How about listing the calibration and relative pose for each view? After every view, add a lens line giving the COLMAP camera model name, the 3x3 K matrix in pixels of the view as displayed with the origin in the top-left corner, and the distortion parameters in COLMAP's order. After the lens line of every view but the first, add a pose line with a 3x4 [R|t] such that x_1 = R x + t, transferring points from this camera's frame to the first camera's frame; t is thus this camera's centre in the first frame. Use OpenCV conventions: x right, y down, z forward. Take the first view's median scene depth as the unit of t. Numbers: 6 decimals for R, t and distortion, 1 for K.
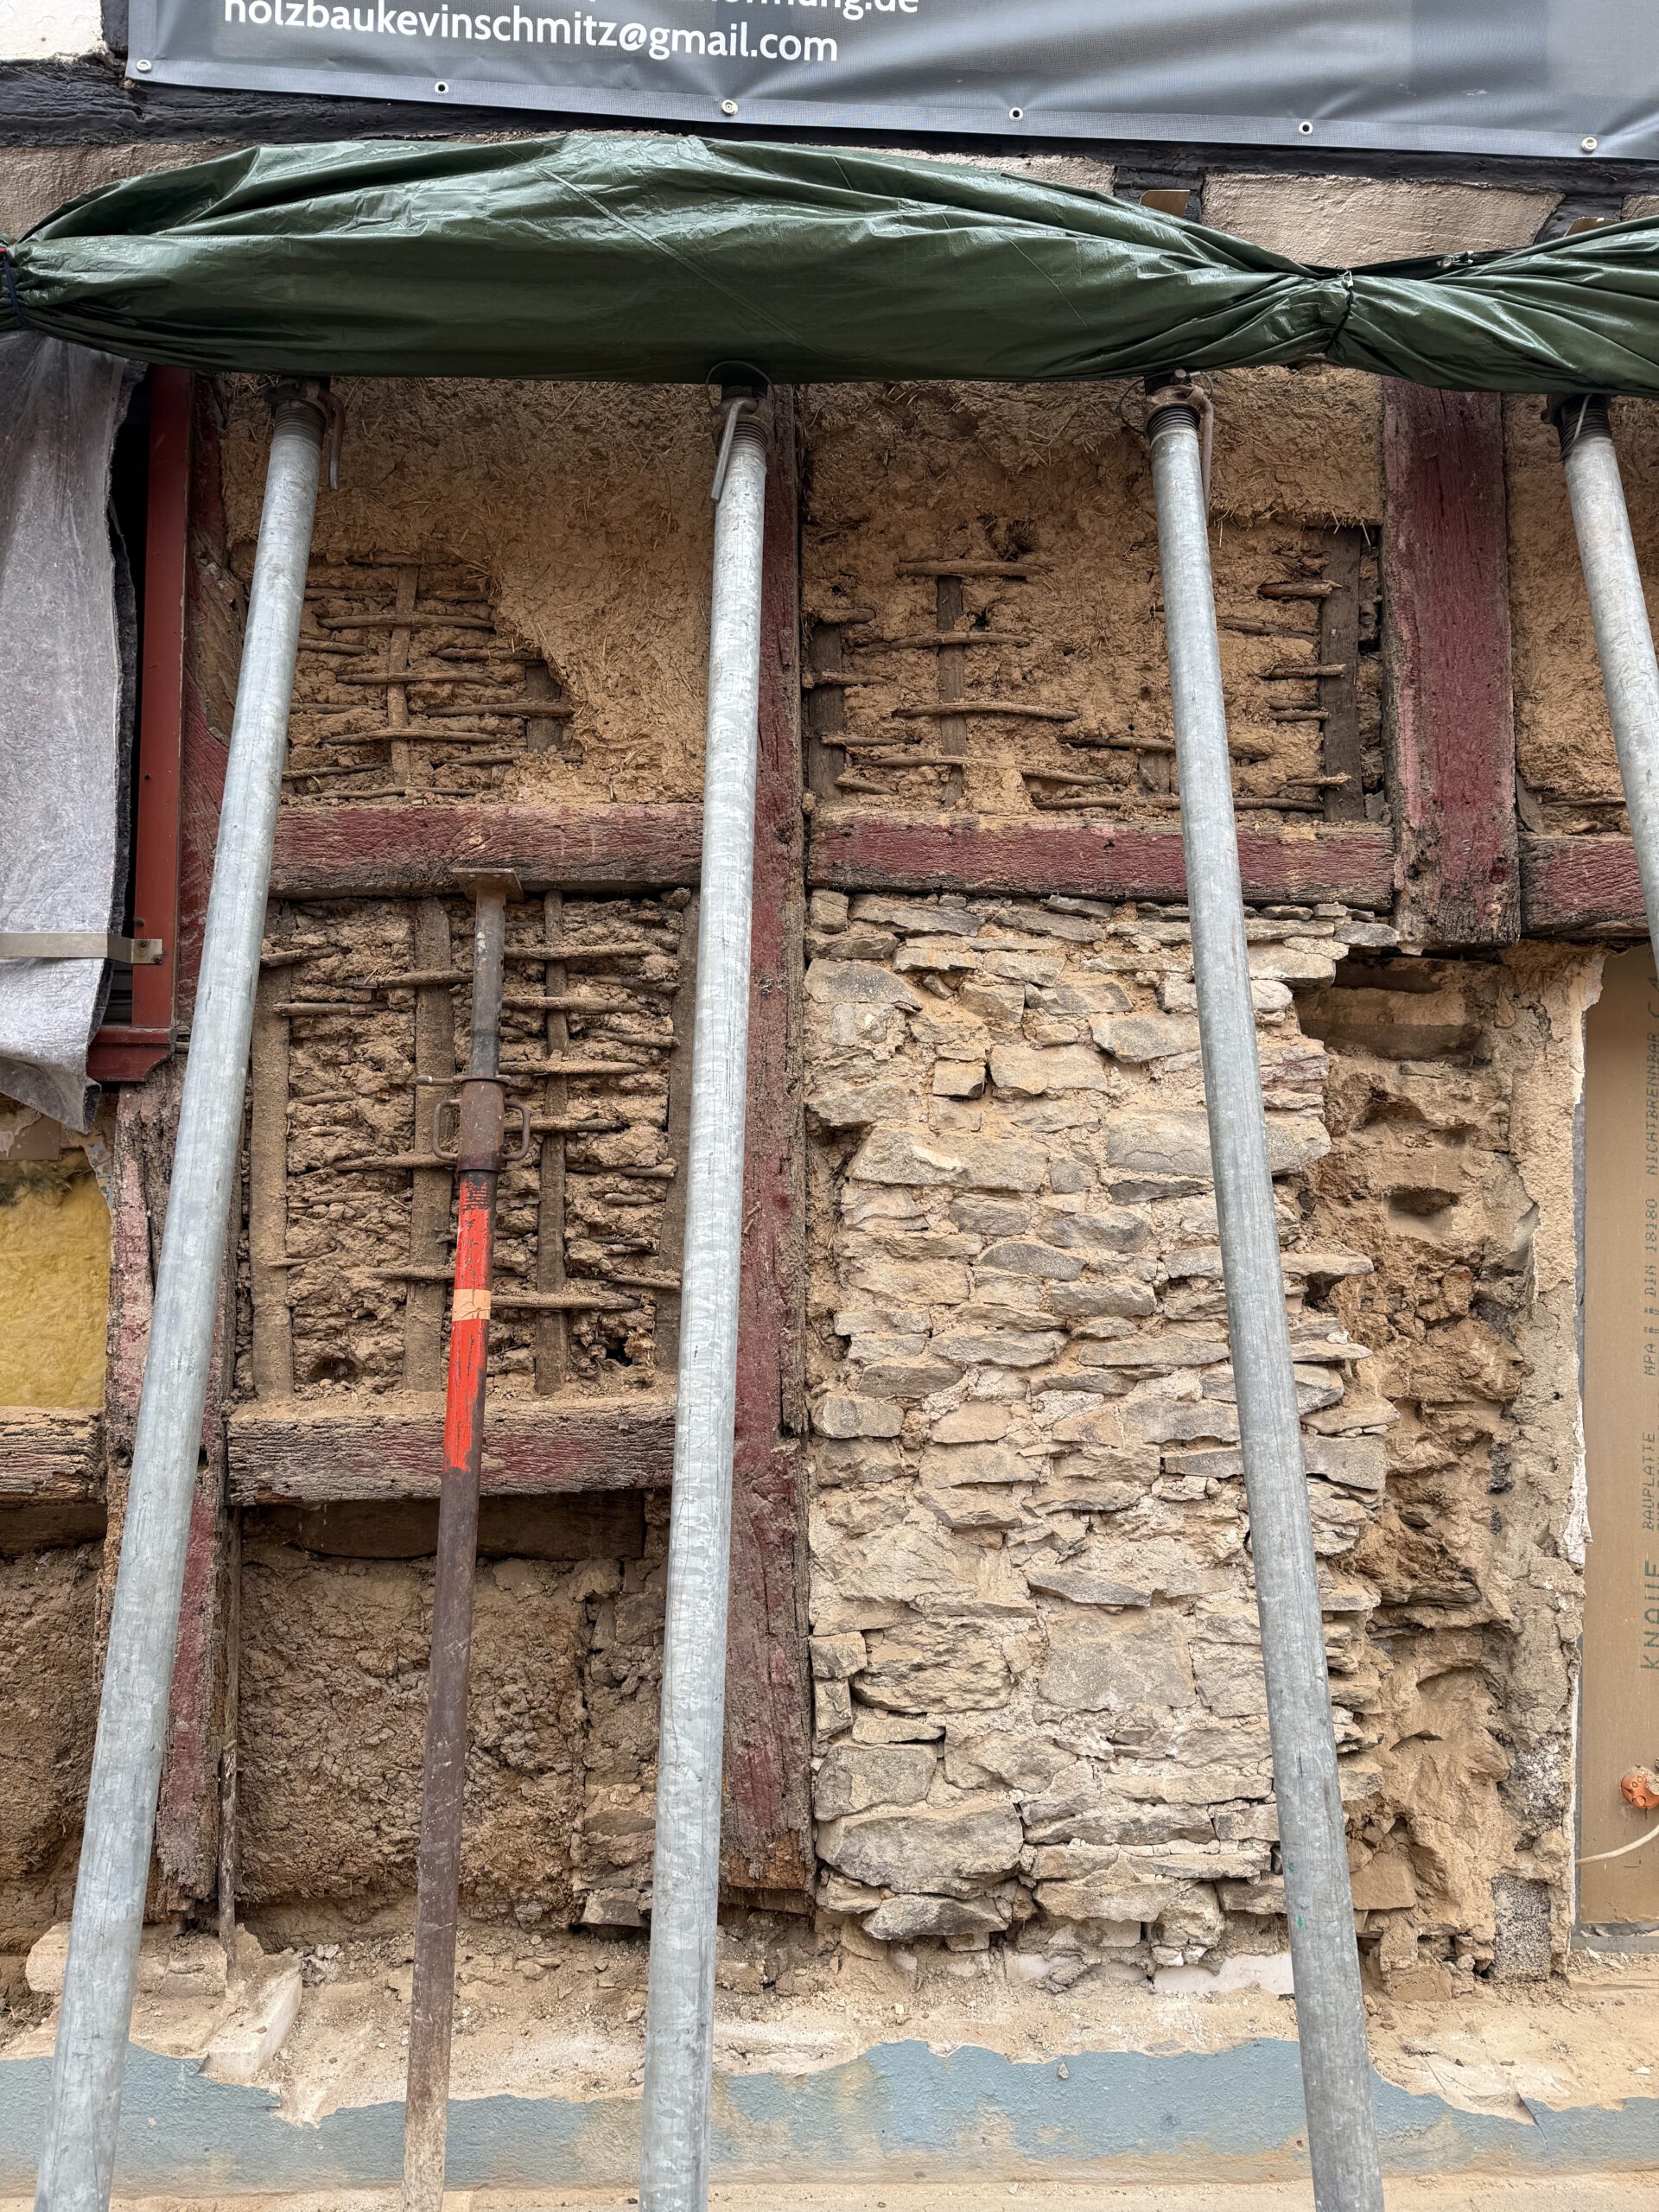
lens RADIAL K [[1543.9, 0, 828.5], [0, 1543.9, 1104.9], [0, 0, 1]] dist [0.014389, -0.012509]
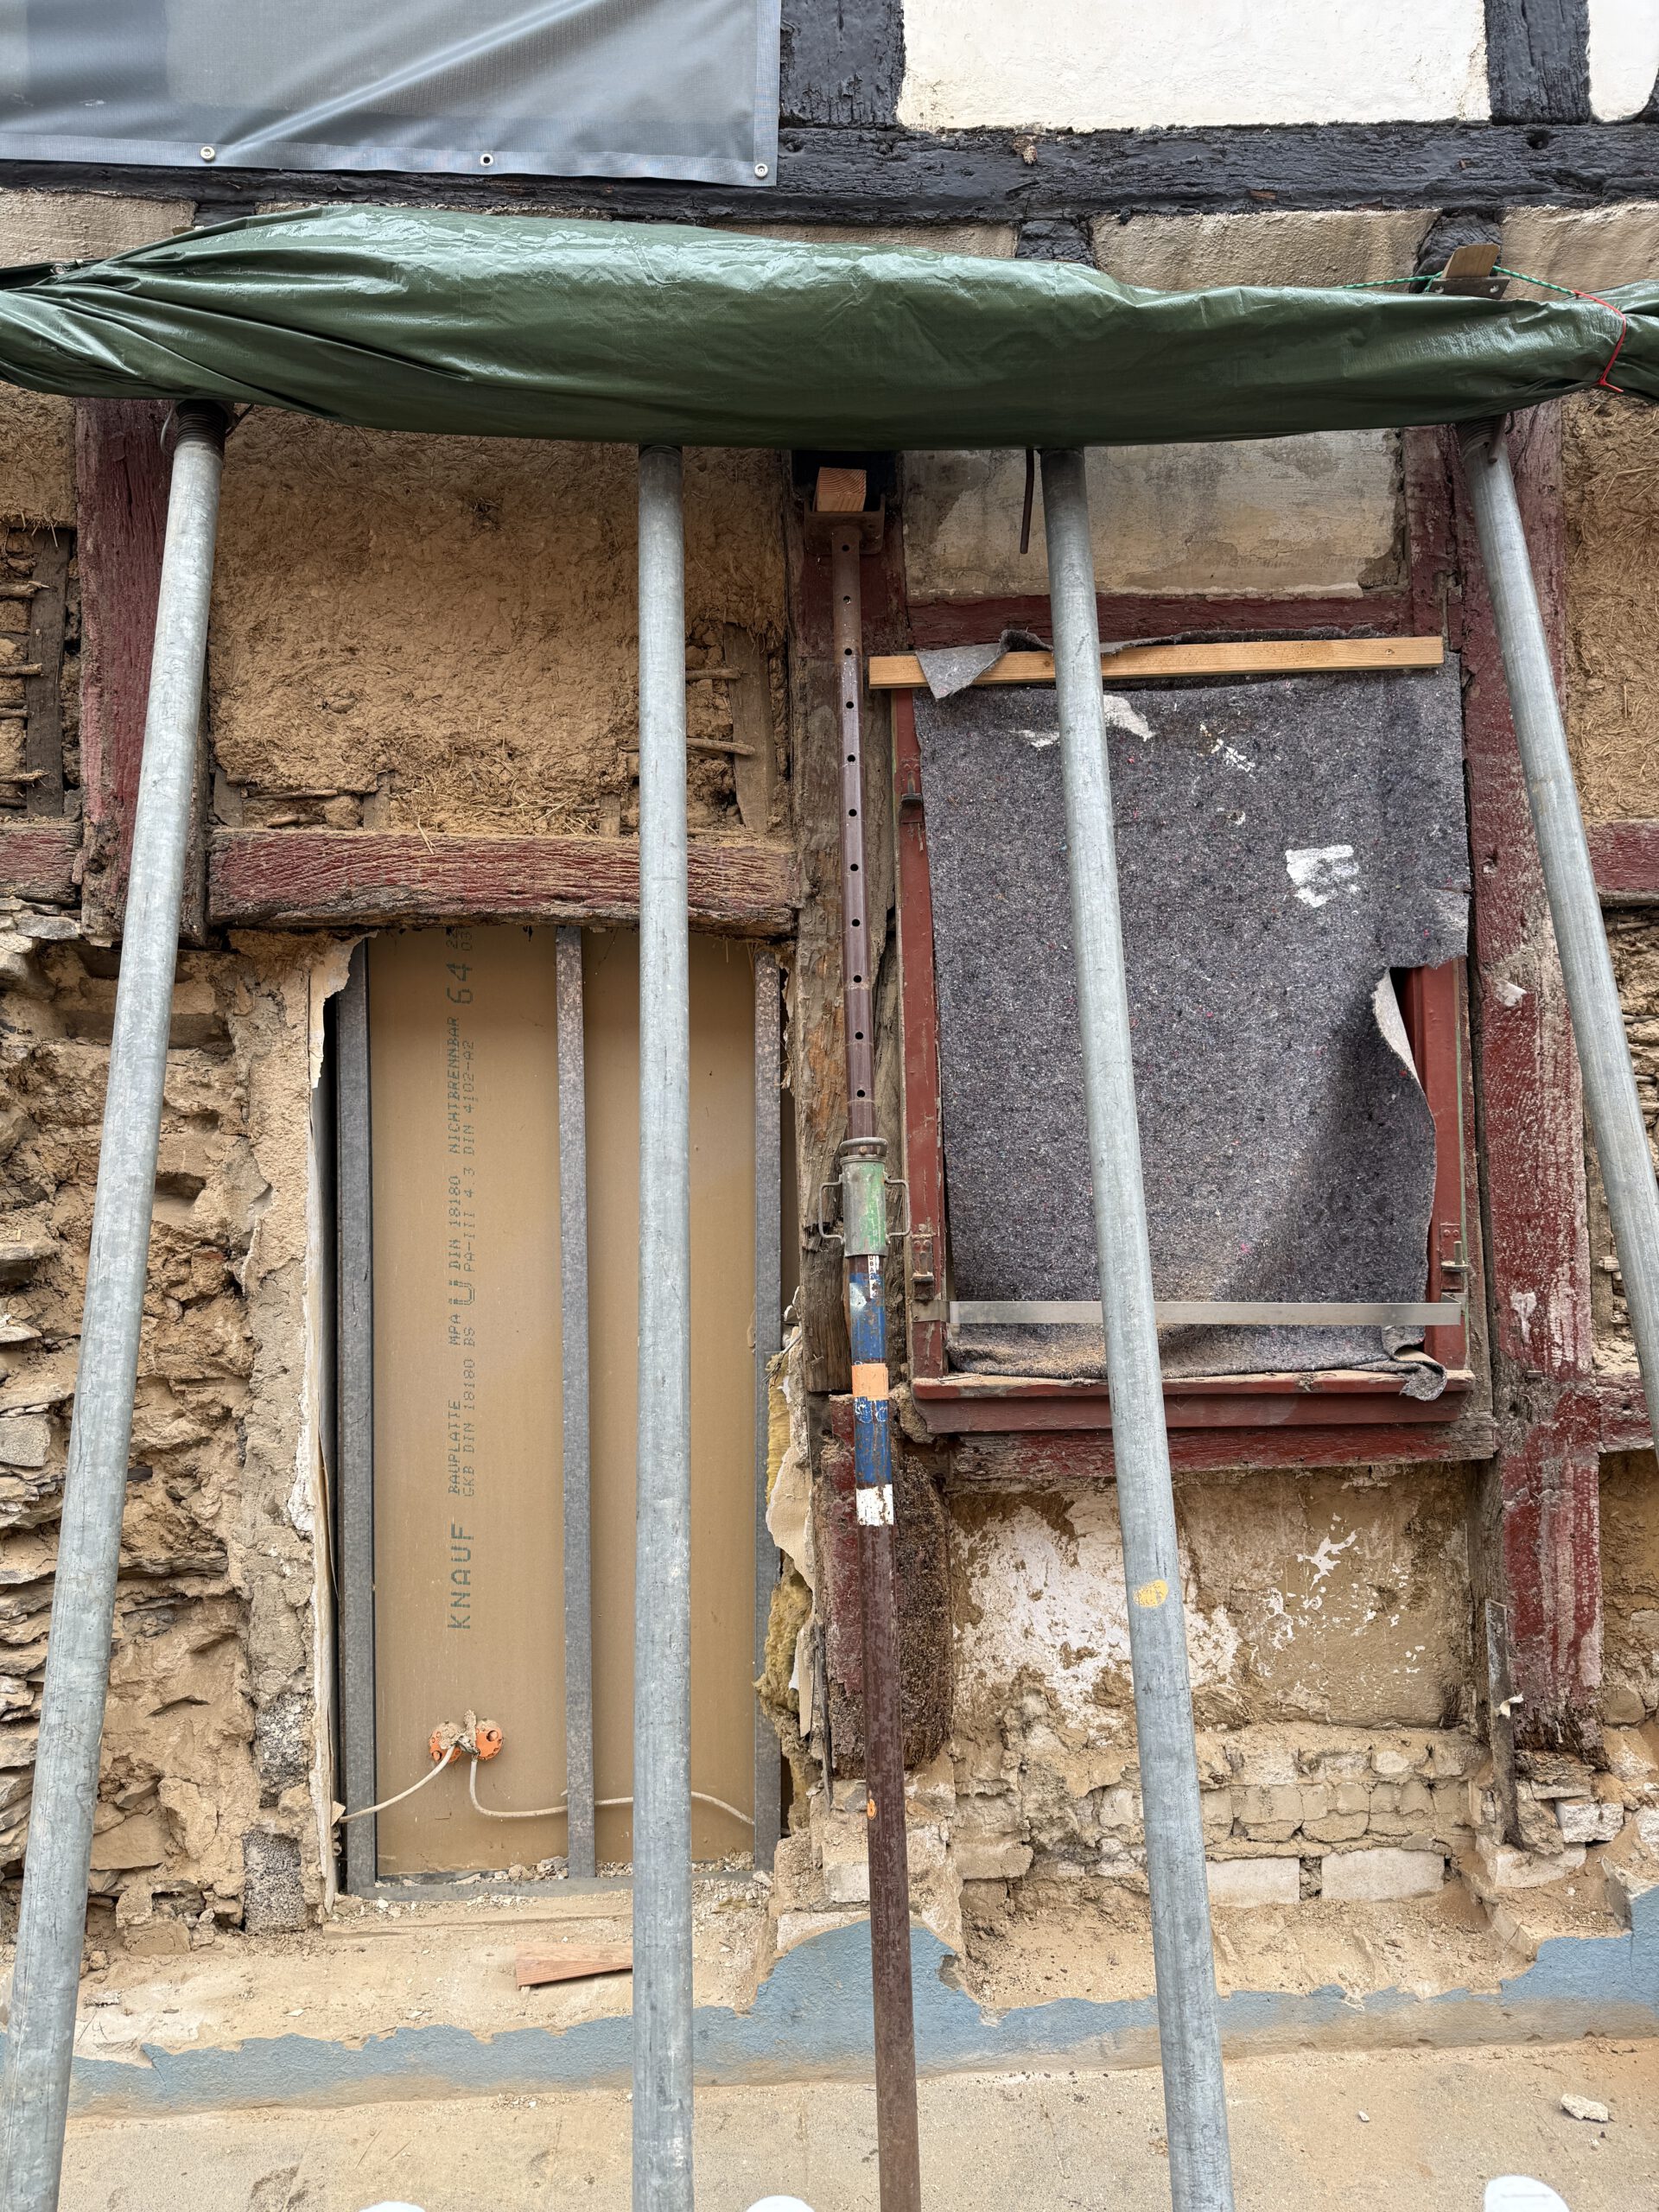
lens RADIAL K [[1543.9, 0, 831.9], [0, 1543.9, 1111.5], [0, 0, 1]] dist [0.014389, -0.012509]
pose [[0.999347, -0.021287, 0.029202, 0.809814], [0.020887, 0.999685, 0.013939, 0.008113], [-0.029490, -0.013320, 0.999476, -0.043383]]
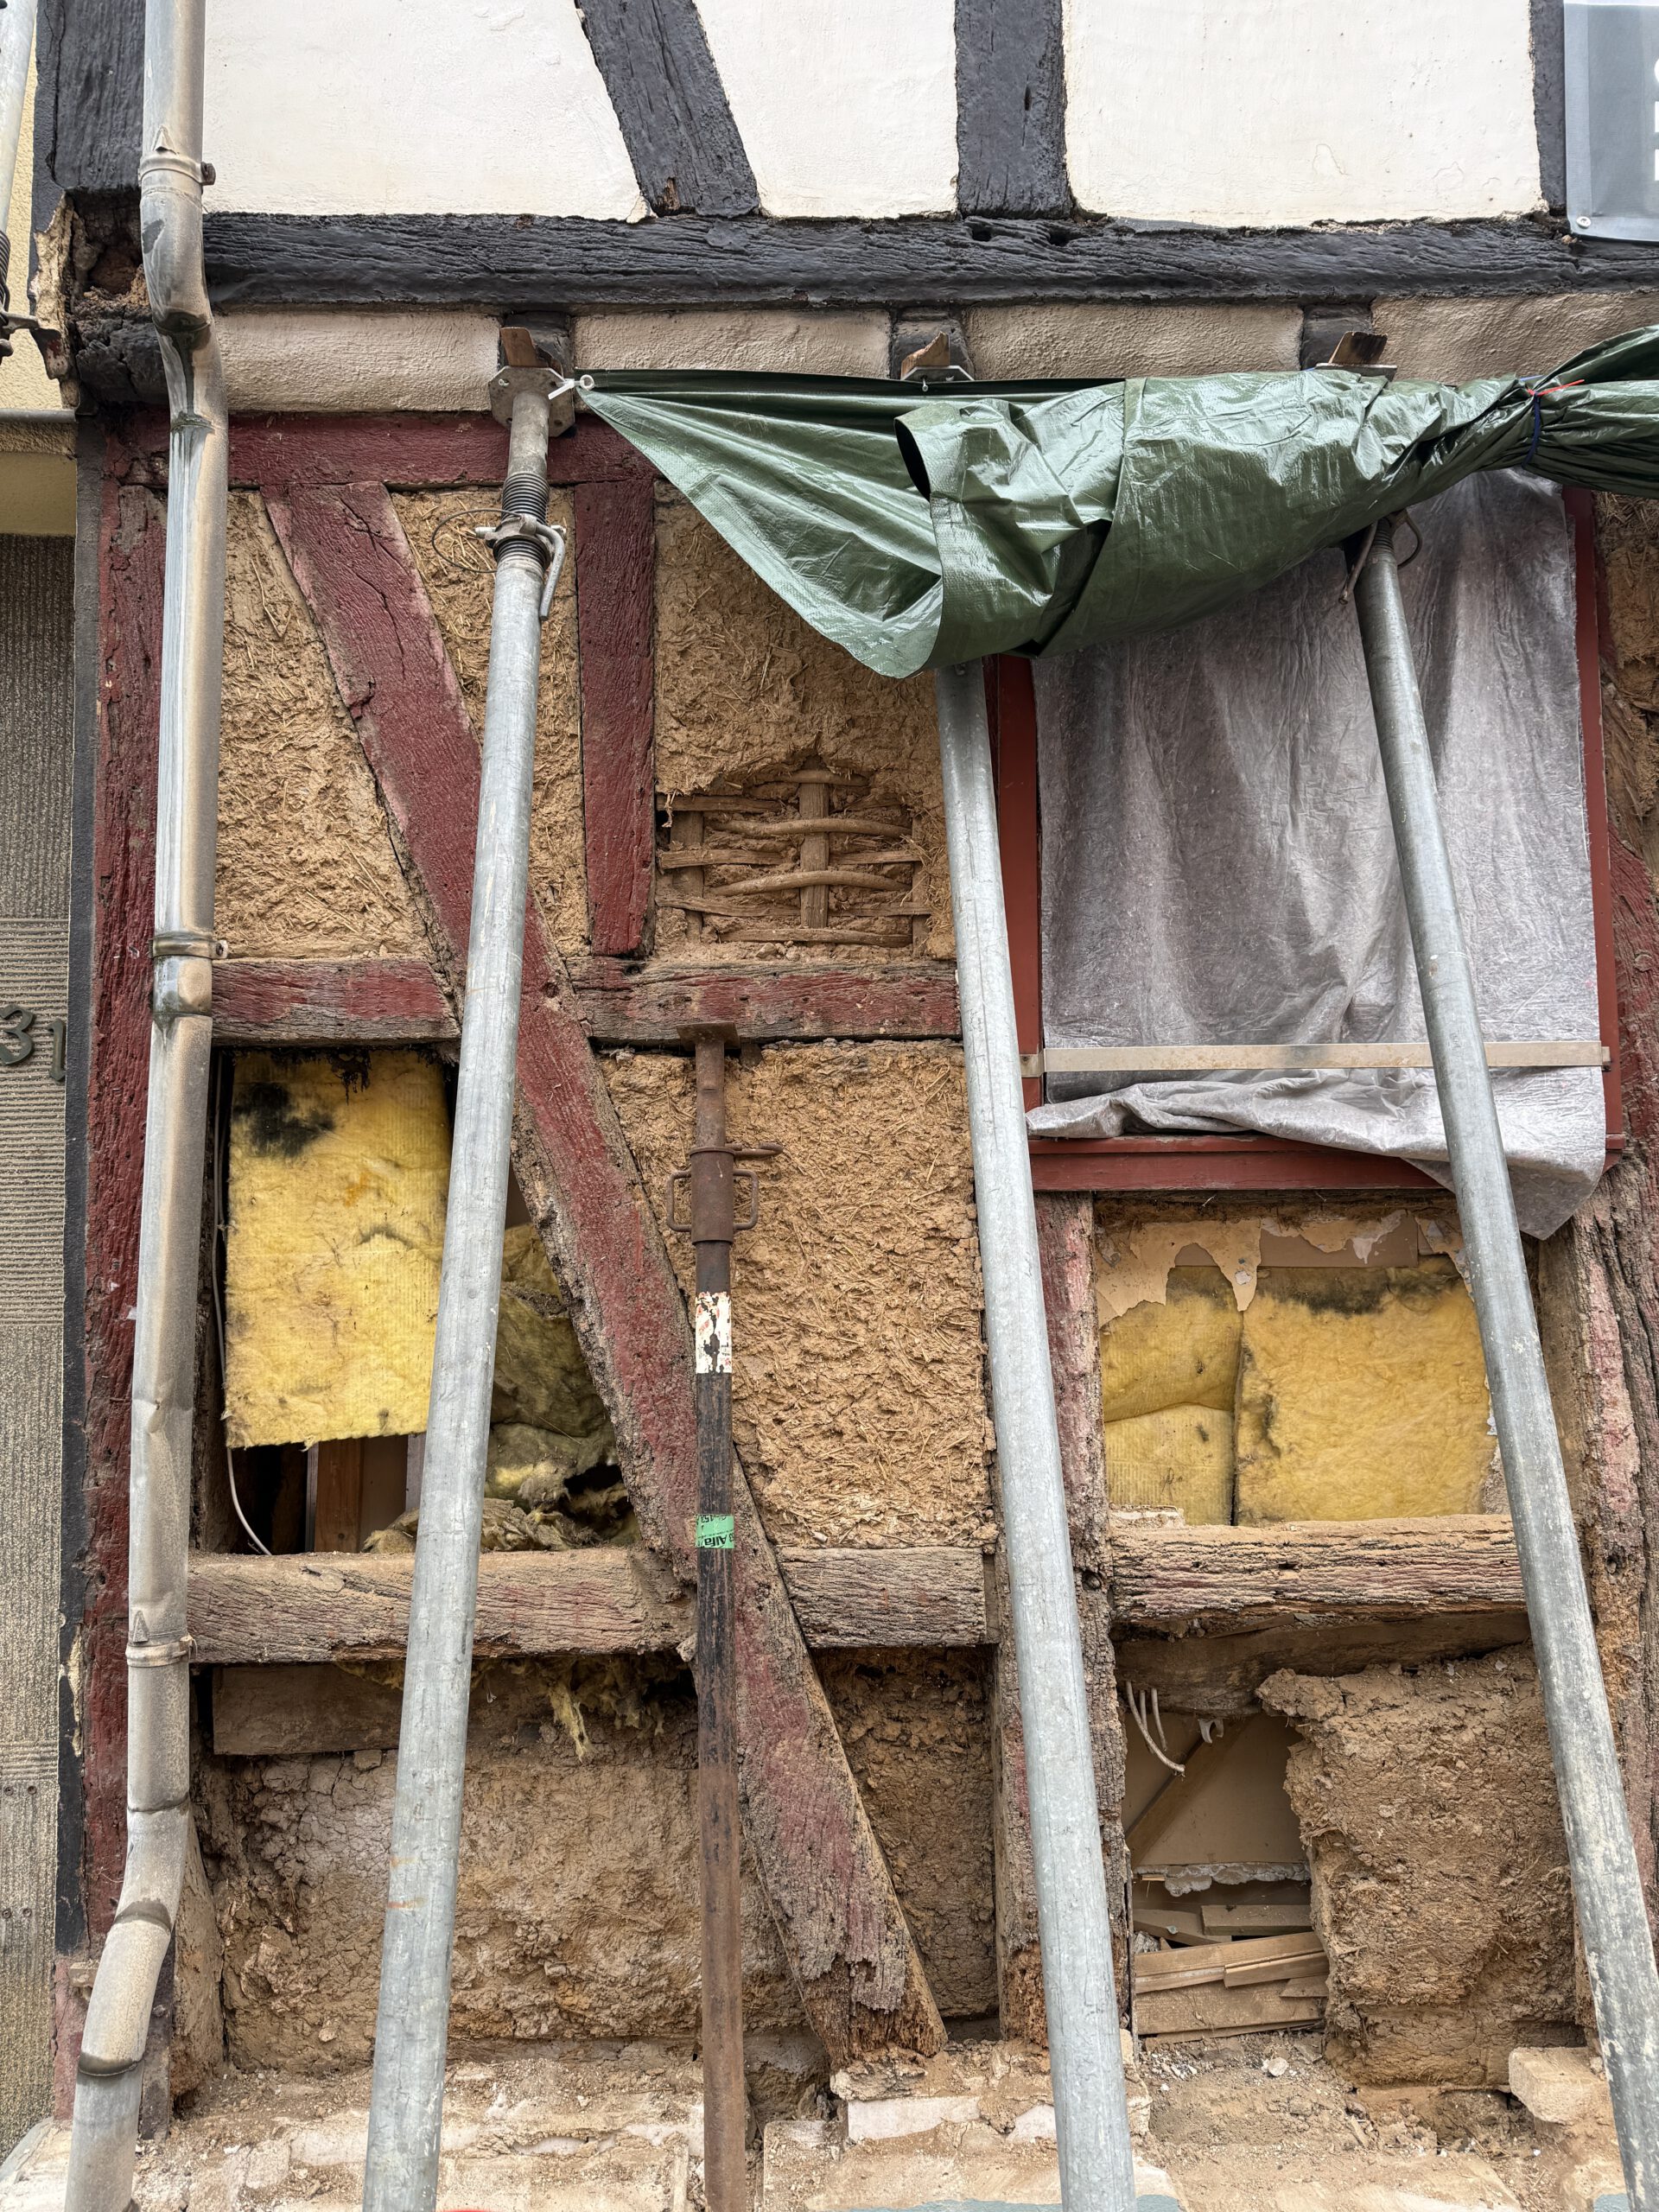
lens RADIAL K [[1543.9, 0, 833.8], [0, 1543.9, 1111.4], [0, 0, 1]] dist [0.014389, -0.012509]
pose [[0.999876, -0.014822, 0.005333, -0.940820], [0.015129, 0.997905, -0.062906, -0.008054], [-0.004389, 0.062979, 0.998005, -0.011519]]
